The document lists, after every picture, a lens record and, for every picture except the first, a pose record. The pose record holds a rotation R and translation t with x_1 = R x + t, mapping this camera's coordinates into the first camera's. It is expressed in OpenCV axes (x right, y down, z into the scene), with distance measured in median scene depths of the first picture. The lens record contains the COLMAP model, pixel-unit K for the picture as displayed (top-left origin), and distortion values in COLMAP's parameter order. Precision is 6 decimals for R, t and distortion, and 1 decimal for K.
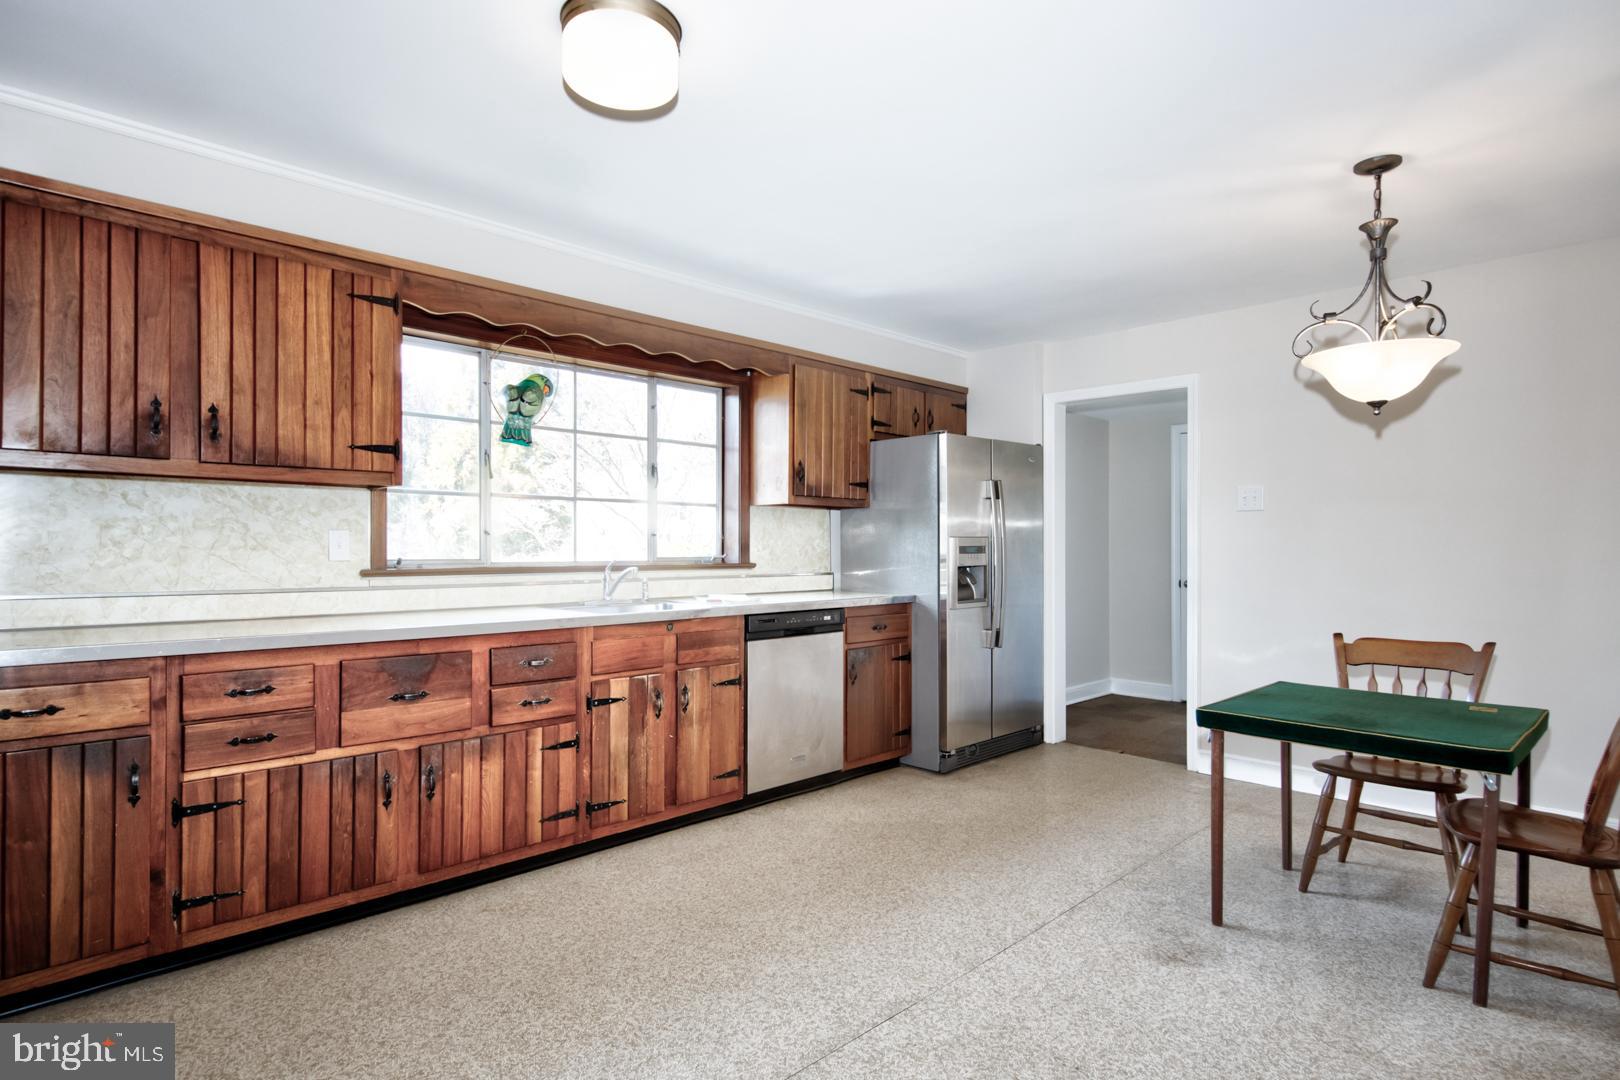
lens RADIAL K [[839.2, 0, 810.9], [0, 839.2, 539.1], [0, 0, 1]] dist [0.002174, 0.000202]
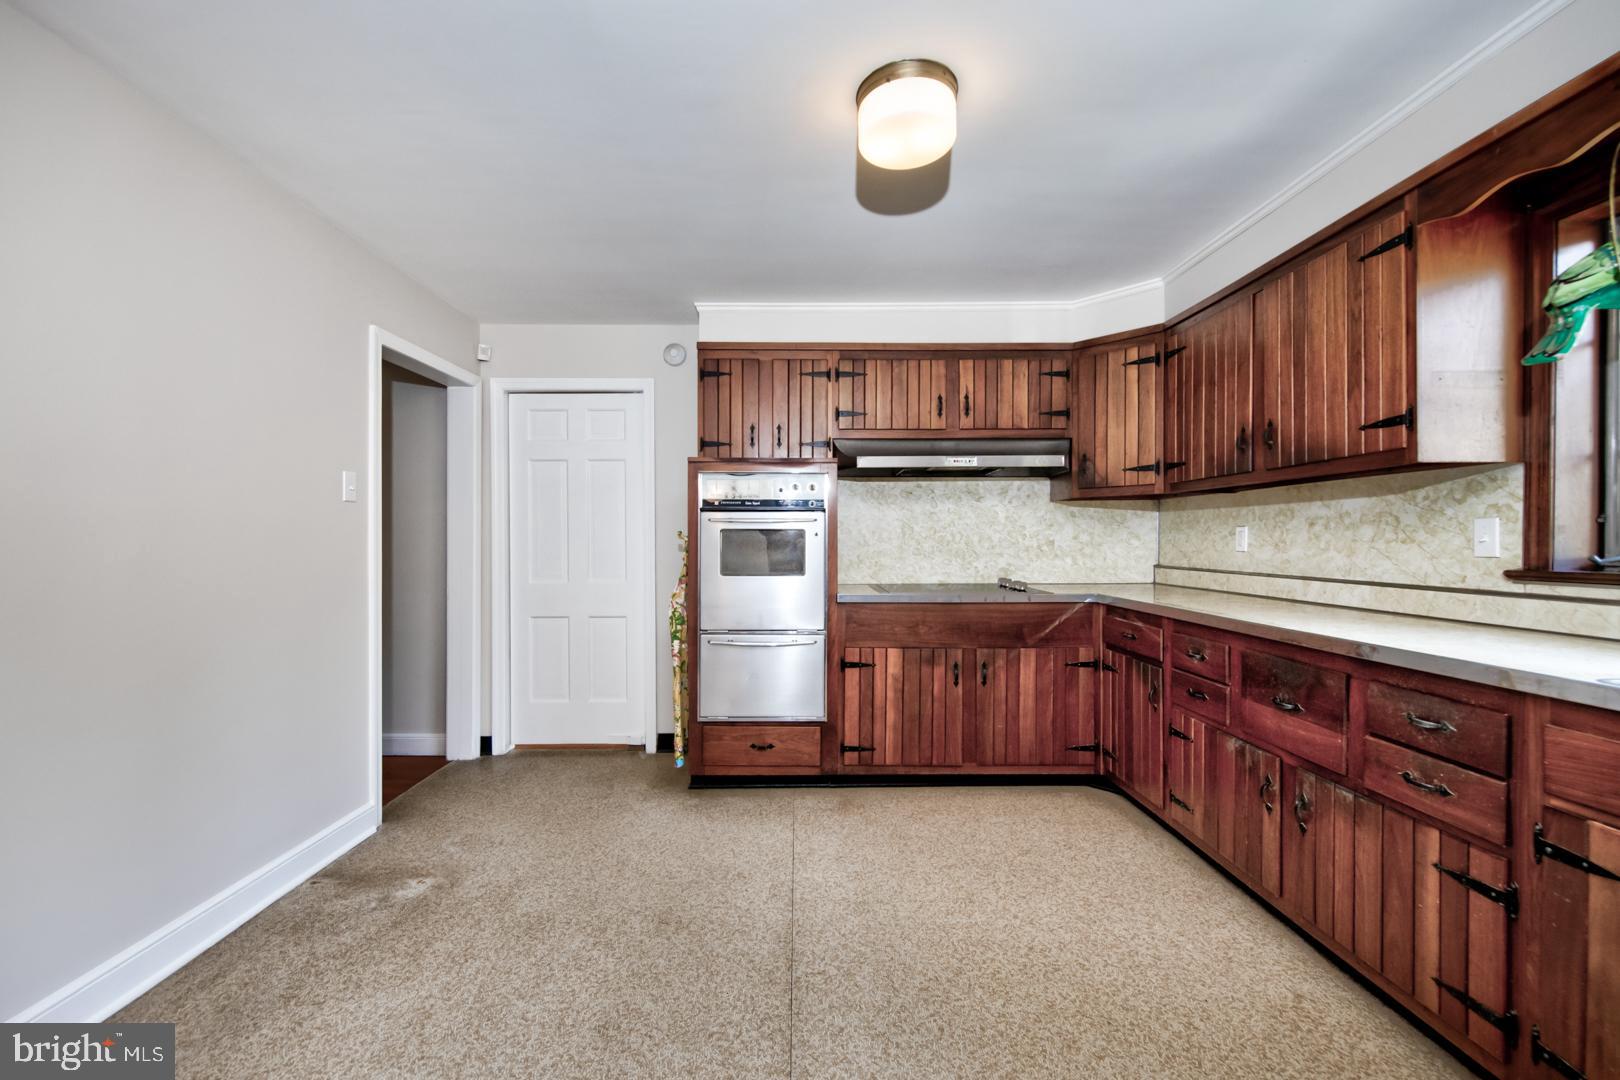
lens RADIAL K [[657.7, 0, 810.6], [0, 657.7, 546.8], [0, 0, 1]] dist [-0.001557, -0.000112]
pose [[-0.686524, 0.005356, -0.727087, 0.348542], [0.007205, 0.999974, 0.000563, 0.011562], [0.727071, -0.004853, -0.686545, 1.002984]]
